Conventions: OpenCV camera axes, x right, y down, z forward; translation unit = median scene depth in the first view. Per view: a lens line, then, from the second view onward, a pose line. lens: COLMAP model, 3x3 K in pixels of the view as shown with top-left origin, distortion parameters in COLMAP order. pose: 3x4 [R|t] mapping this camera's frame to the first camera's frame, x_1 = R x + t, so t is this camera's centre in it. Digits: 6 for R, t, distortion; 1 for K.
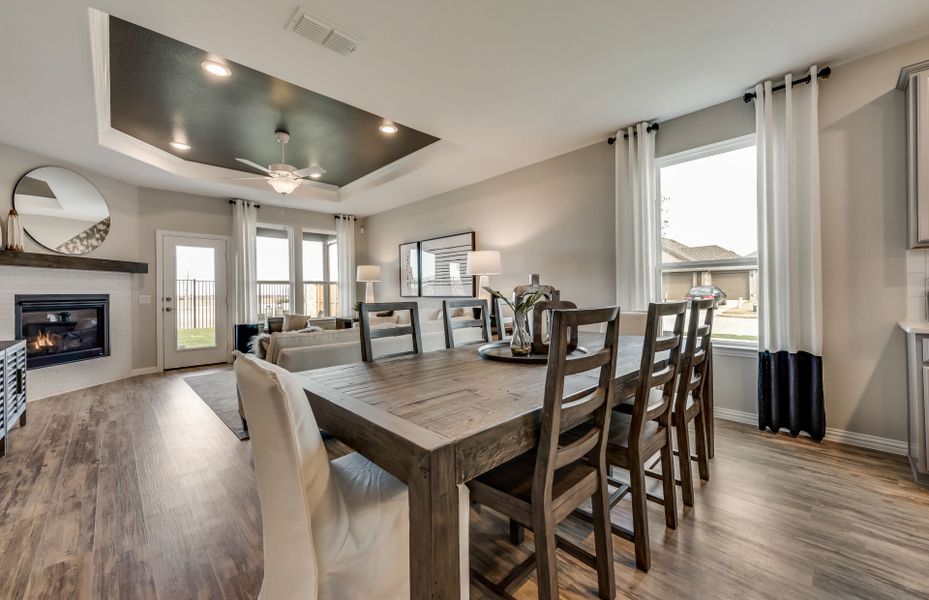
lens RADIAL K [[366.3, 0, 468.0], [0, 366.3, 290.8], [0, 0, 1]] dist [0.012772, -0.003054]
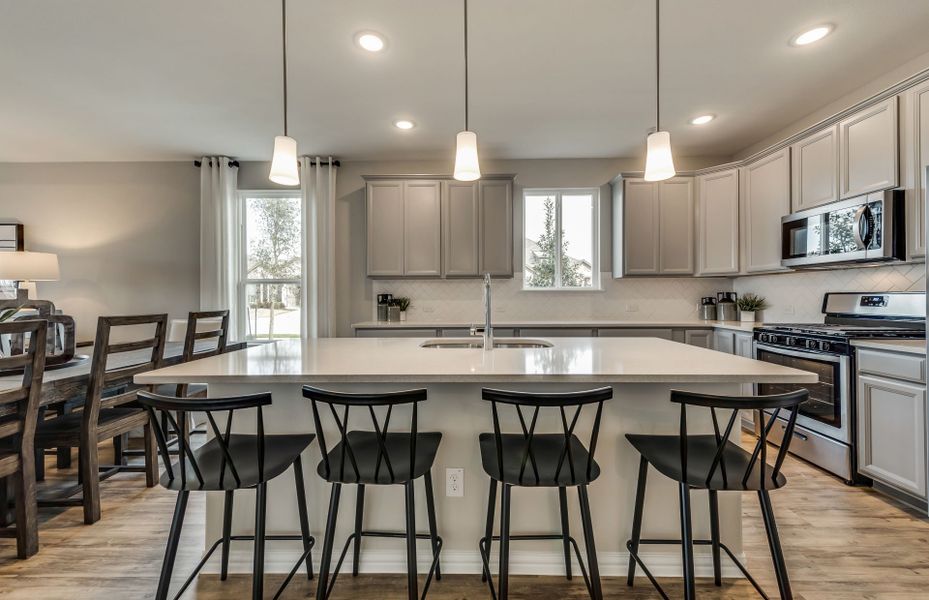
lens RADIAL K [[366.3, 0, 463.6], [0, 366.3, 293.3], [0, 0, 1]] dist [0.012772, -0.003054]
pose [[0.706696, 0.016498, 0.707325, 0.162933], [-0.010291, 0.999862, -0.013040, -0.017501], [-0.707442, 0.001936, 0.706768, -0.294404]]
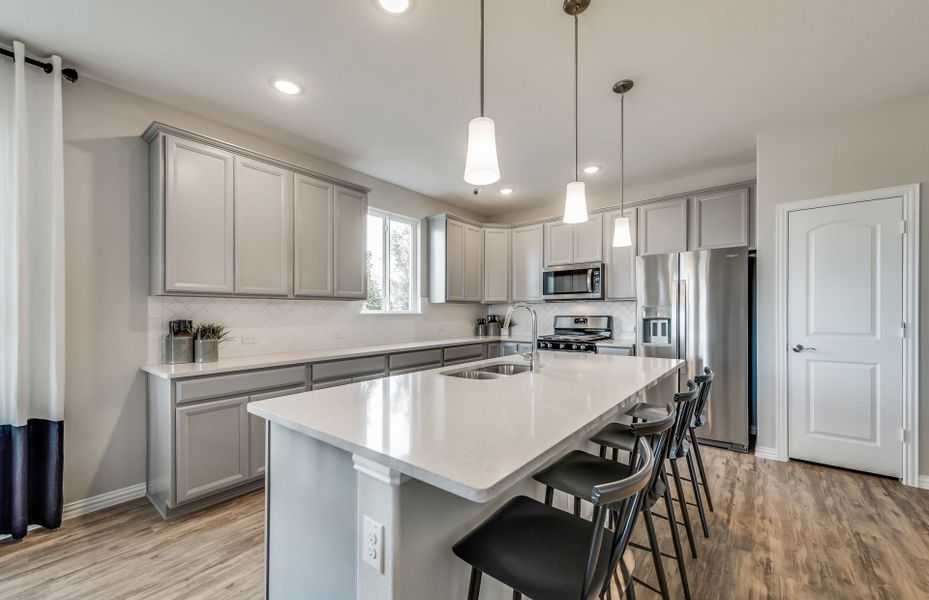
lens RADIAL K [[366.3, 0, 469.4], [0, 366.3, 313.1], [0, 0, 1]] dist [0.012772, -0.003054]
pose [[-0.130373, 0.017033, 0.991319, 0.023338], [0.002882, 0.999855, -0.016801, -0.024928], [-0.991461, 0.000667, -0.130403, 0.142717]]
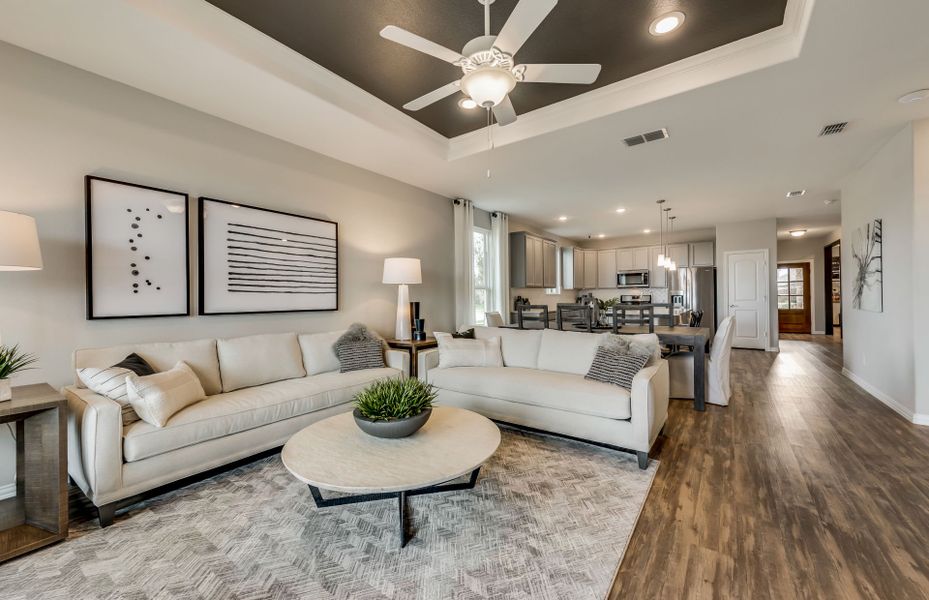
lens RADIAL K [[366.3, 0, 466.9], [0, 366.3, 296.8], [0, 0, 1]] dist [0.012772, -0.003054]
pose [[-0.183341, 0.020830, 0.982829, -0.981501], [0.011491, 0.999753, -0.019046, 0.007650], [-0.982982, 0.007802, -0.183535, 1.122271]]
